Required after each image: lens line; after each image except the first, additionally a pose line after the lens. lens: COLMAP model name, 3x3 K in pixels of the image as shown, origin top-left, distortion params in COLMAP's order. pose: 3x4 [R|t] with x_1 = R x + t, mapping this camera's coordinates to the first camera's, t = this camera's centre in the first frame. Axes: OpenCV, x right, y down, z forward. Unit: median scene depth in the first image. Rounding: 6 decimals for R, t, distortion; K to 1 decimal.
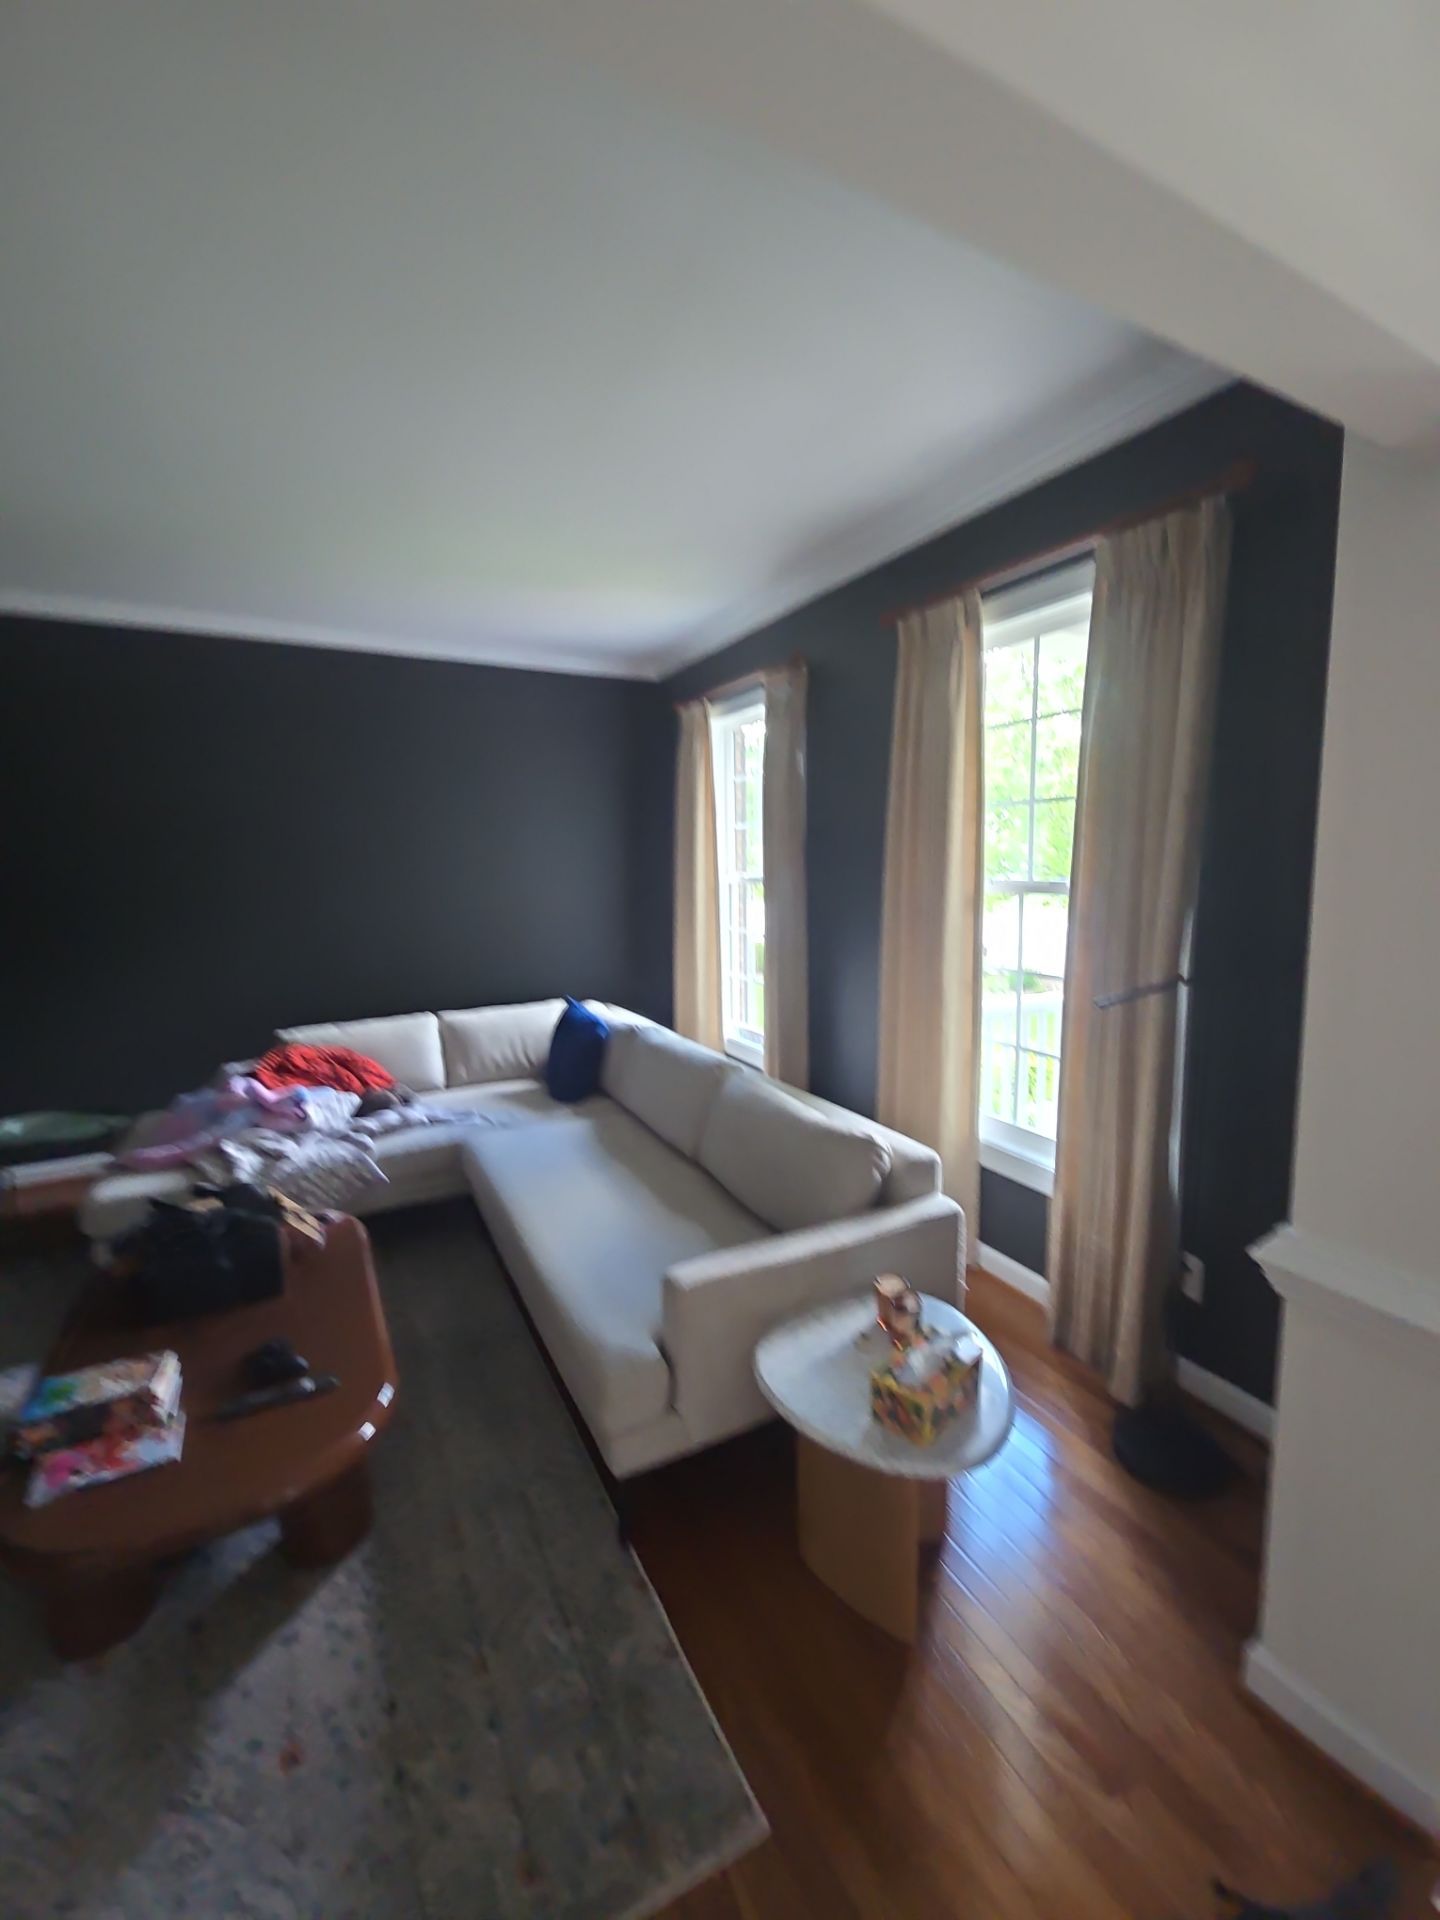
lens RADIAL K [[795.4, 0, 720.0], [0, 795.4, 960.0], [0, 0, 1]] dist [0.051346, -0.026055]
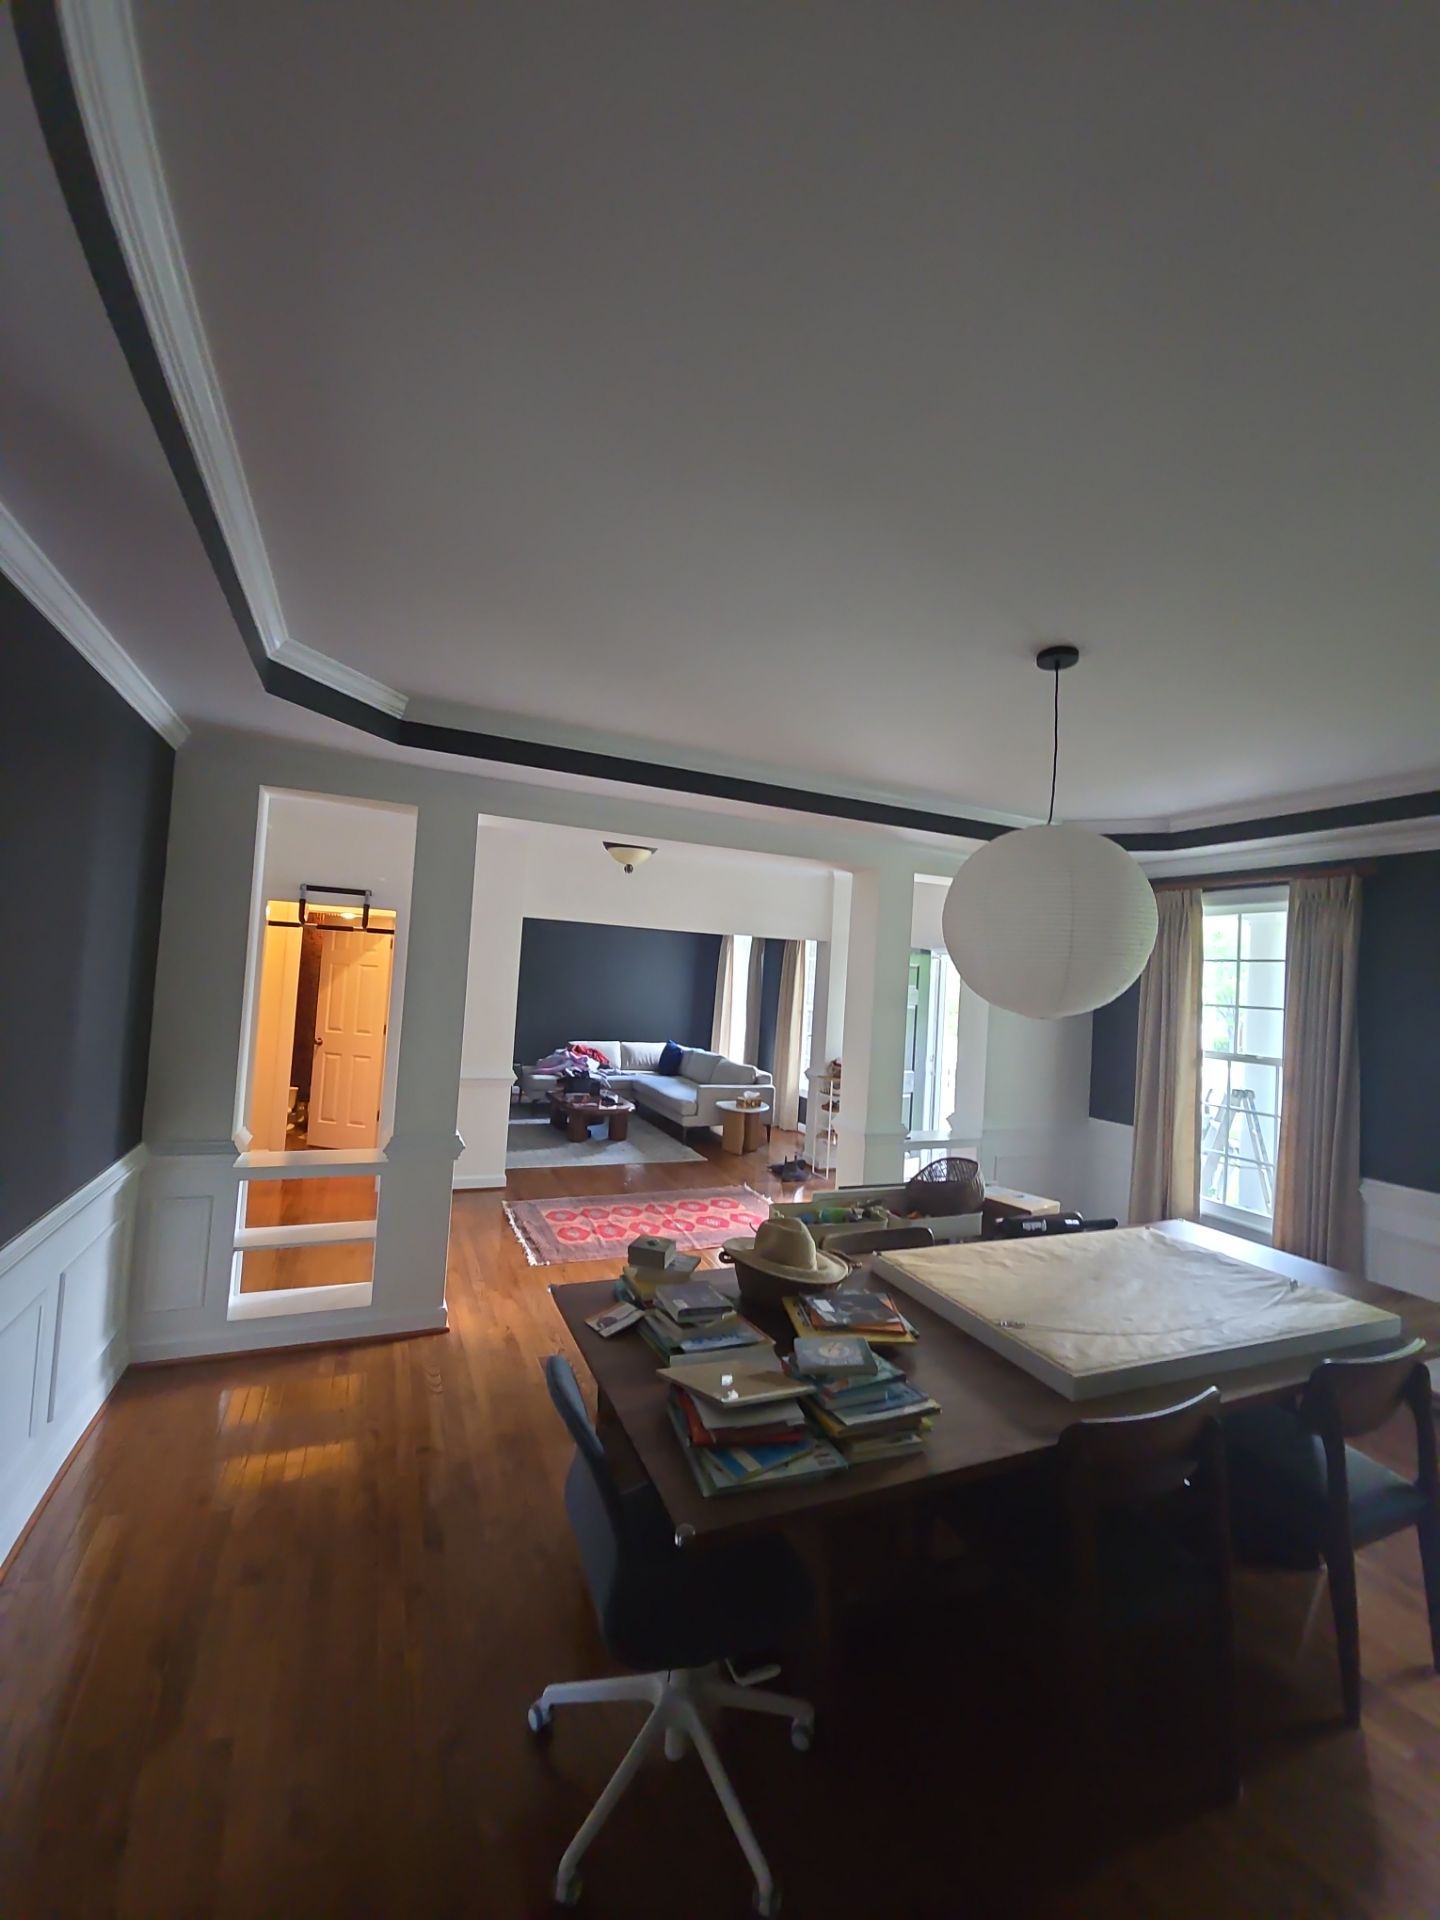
lens RADIAL K [[781.0, 0, 732.3], [0, 781.0, 953.4], [0, 0, 1]] dist [0.006870, -0.003226]
pose [[0.995021, 0.075377, -0.065205, 0.219276], [-0.084968, 0.983507, -0.159672, 0.216629], [0.052094, 0.164417, 0.985014, -2.126644]]
